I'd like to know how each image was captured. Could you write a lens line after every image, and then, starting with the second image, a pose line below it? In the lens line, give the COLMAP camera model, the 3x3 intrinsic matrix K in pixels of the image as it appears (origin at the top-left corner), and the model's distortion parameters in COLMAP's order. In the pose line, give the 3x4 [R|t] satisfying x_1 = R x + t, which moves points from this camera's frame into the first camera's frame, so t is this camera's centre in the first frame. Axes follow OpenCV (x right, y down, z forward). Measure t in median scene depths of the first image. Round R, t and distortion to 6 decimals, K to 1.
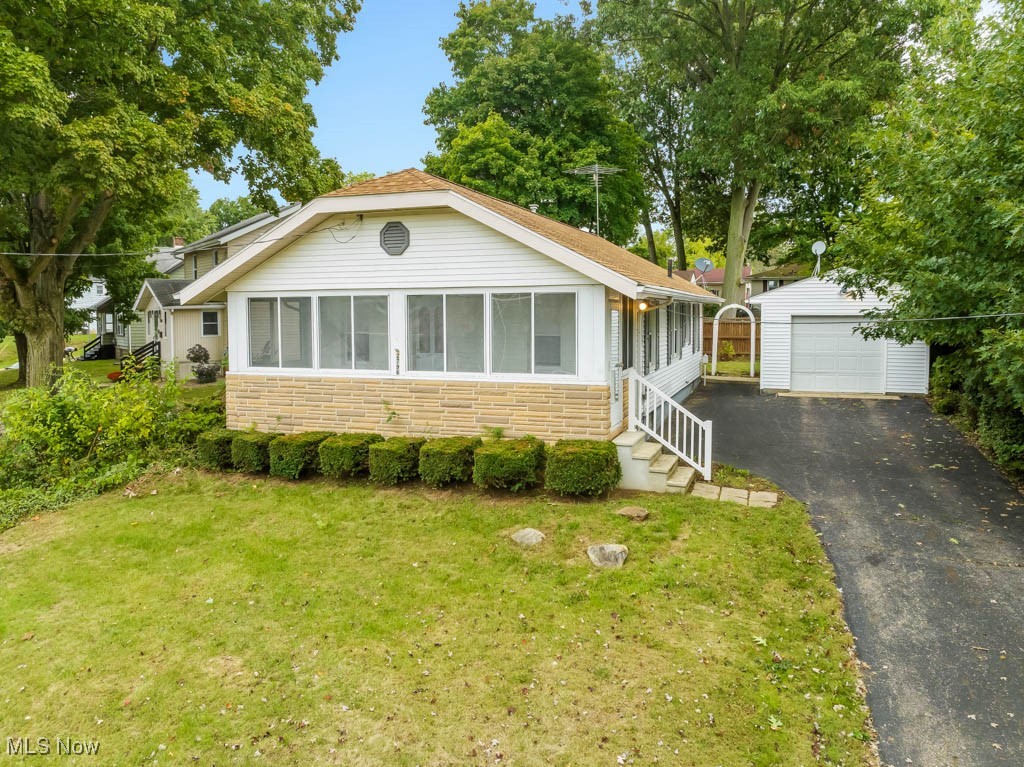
lens RADIAL K [[722.6, 0, 517.7], [0, 722.6, 382.6], [0, 0, 1]] dist [-0.036368, 0.002867]
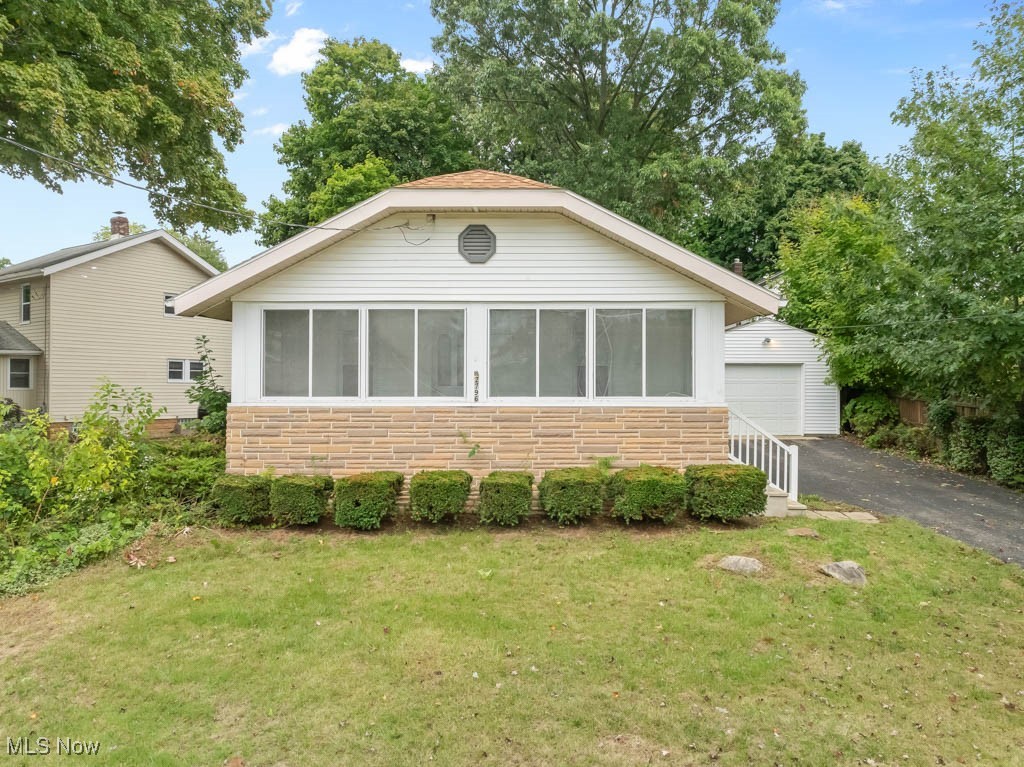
lens RADIAL K [[717.8, 0, 514.6], [0, 717.8, 411.6], [0, 0, 1]] dist [-0.035512, 0.003651]
pose [[0.943177, -0.003917, 0.332266, -0.410534], [0.025615, 0.997812, -0.060949, 0.054482], [-0.331301, 0.065997, 0.941214, 0.185400]]
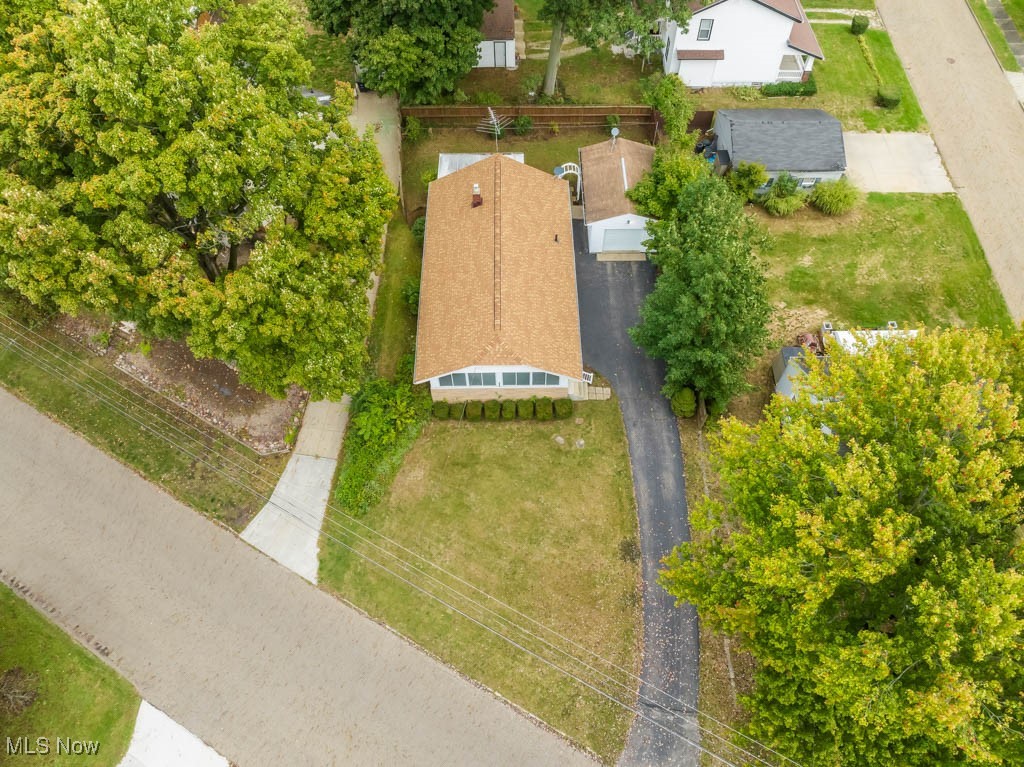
lens RADIAL K [[722.6, 0, 517.7], [0, 722.6, 382.6], [0, 0, 1]] dist [-0.036368, 0.002867]
pose [[0.930867, -0.308604, 0.195578, -0.702391], [0.032485, 0.603091, 0.797011, -2.522029], [-0.363912, -0.735557, 0.571422, -0.801751]]
